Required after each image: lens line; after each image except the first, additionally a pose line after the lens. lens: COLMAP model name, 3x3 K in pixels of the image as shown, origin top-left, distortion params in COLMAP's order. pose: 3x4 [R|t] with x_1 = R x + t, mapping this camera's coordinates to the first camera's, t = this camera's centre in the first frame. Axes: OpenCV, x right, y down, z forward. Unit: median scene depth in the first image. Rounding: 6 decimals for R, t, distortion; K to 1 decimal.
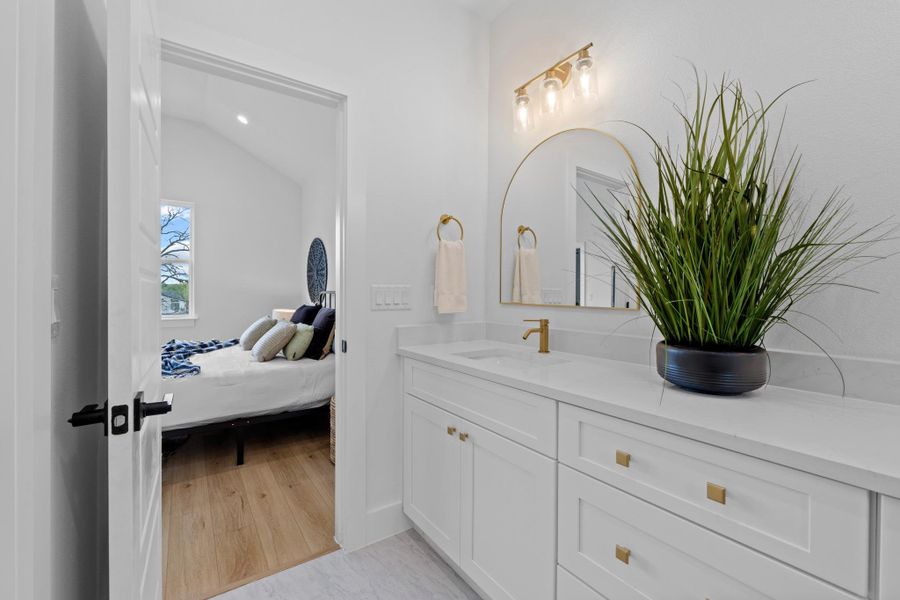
lens RADIAL K [[390.4, 0, 450.0], [0, 390.4, 300.0], [0, 0, 1]] dist [-0.003514, -0.000394]
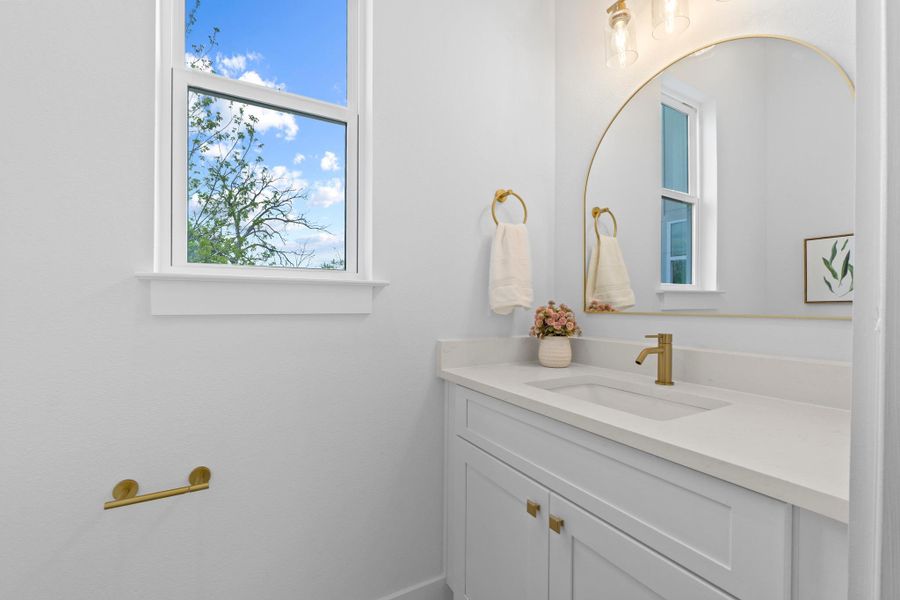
lens RADIAL K [[410.9, 0, 450.0], [0, 410.9, 300.0], [0, 0, 1]] dist [-0.001153, -0.000130]
pose [[0.998150, 0.004323, -0.060649, -0.080927], [-0.004725, 0.999968, -0.006489, -0.002201], [0.060619, 0.006764, 0.998138, 0.276110]]
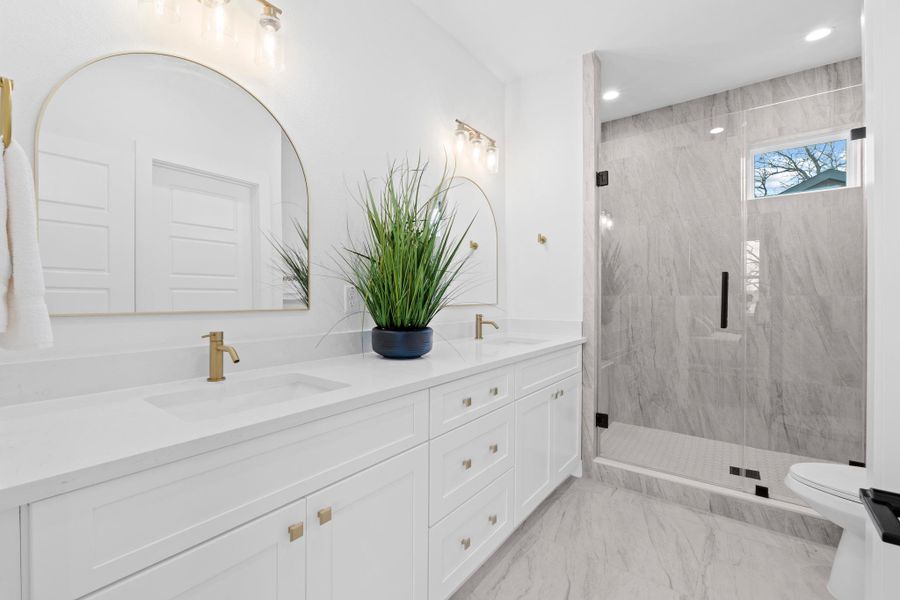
lens RADIAL K [[390.4, 0, 450.0], [0, 390.4, 300.0], [0, 0, 1]] dist [-0.003514, -0.000394]
pose [[-0.344849, -0.000937, 0.938658, -0.530150], [0.008754, 0.999953, 0.004214, -0.005424], [-0.938617, 0.009670, -0.344825, 0.847516]]
